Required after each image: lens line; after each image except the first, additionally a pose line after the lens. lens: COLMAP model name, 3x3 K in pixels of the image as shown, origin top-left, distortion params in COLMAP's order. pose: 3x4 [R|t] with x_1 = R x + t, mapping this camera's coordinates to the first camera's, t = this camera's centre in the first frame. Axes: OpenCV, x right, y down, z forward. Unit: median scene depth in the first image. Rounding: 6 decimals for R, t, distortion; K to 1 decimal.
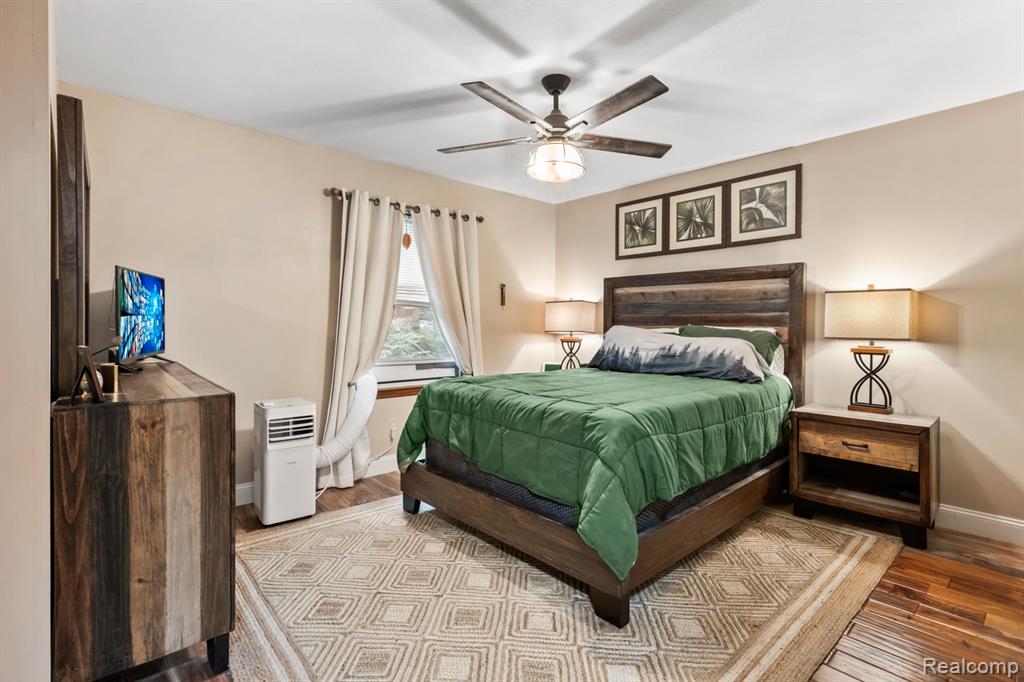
lens RADIAL K [[501.2, 0, 508.8], [0, 501.2, 303.9], [0, 0, 1]] dist [-0.005394, 0.001458]
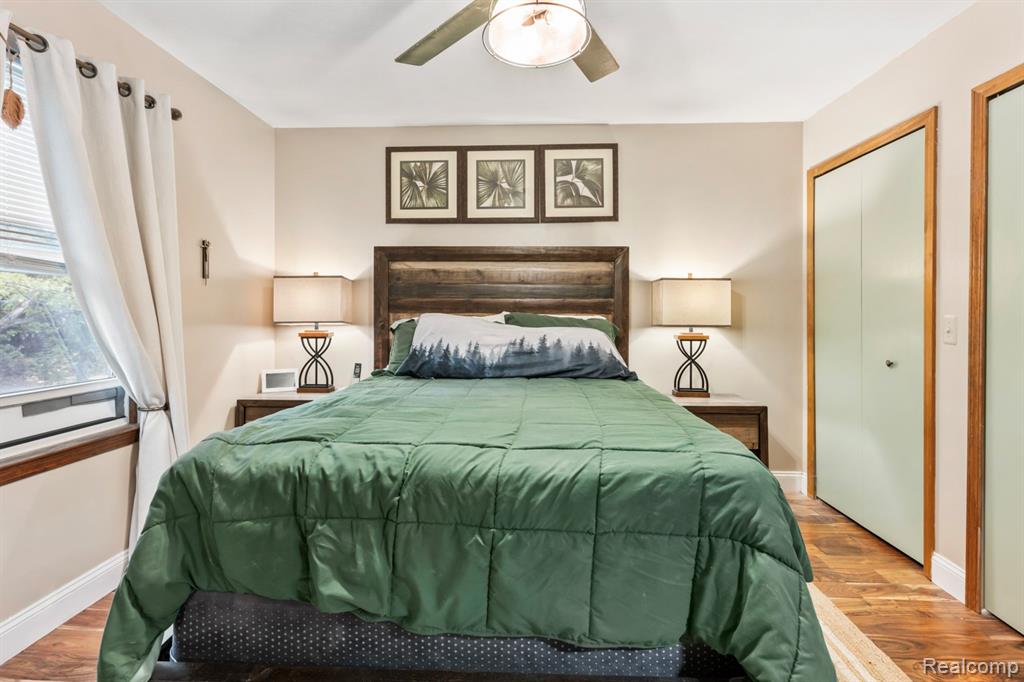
lens RADIAL K [[501.2, 0, 508.8], [0, 501.2, 303.9], [0, 0, 1]] dist [-0.005394, 0.001458]
pose [[0.694602, 0.010777, 0.719314, -0.234220], [-0.030139, 0.999446, 0.014129, 0.017749], [-0.718763, -0.031493, 0.694542, 0.456984]]
